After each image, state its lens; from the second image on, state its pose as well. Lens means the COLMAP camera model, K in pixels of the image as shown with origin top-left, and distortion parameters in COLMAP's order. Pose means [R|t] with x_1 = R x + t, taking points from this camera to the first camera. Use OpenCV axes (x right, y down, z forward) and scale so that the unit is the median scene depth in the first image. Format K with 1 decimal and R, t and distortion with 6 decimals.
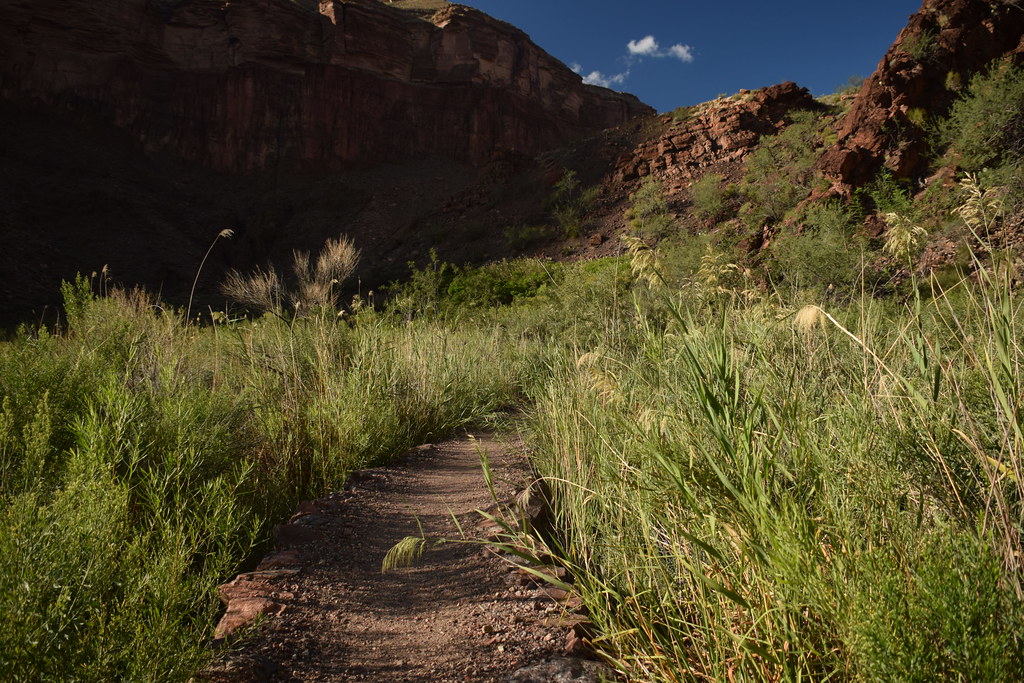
lens RADIAL K [[807.5, 0, 512.0], [0, 807.5, 341.5], [0, 0, 1]] dist [-0.010595, -0.053390]
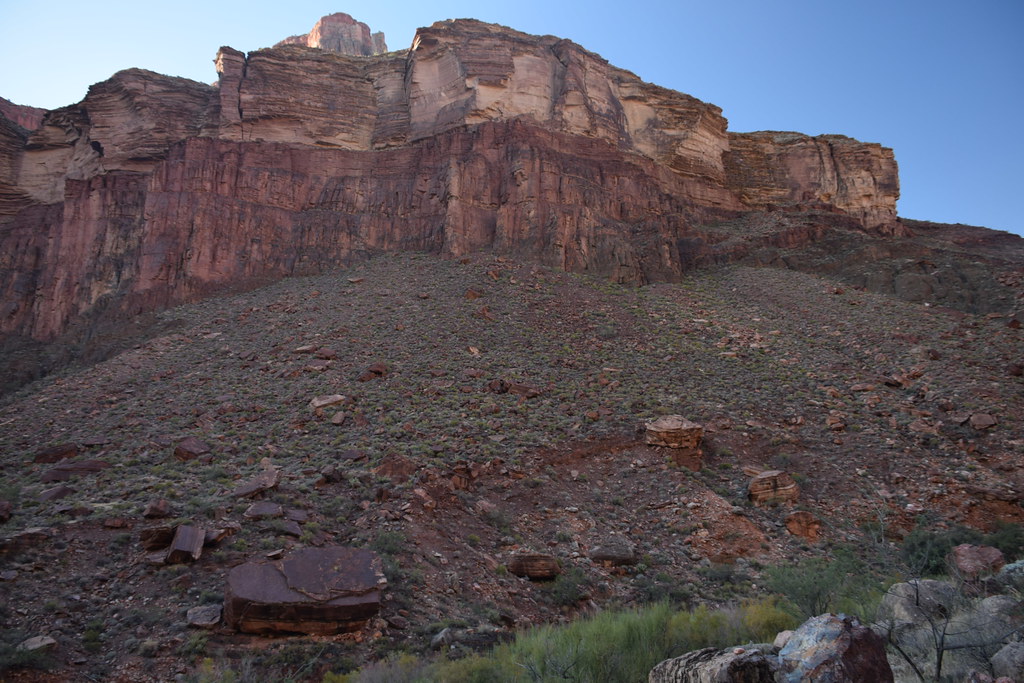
lens RADIAL K [[895.9, 0, 512.0], [0, 895.9, 341.5], [0, 0, 1]] dist [-0.015044, -0.002264]
pose [[0.923349, -0.177407, -0.340519, 0.180099], [0.087271, 0.960614, -0.263827, -0.004143], [0.373912, 0.213887, 0.902465, 0.501829]]
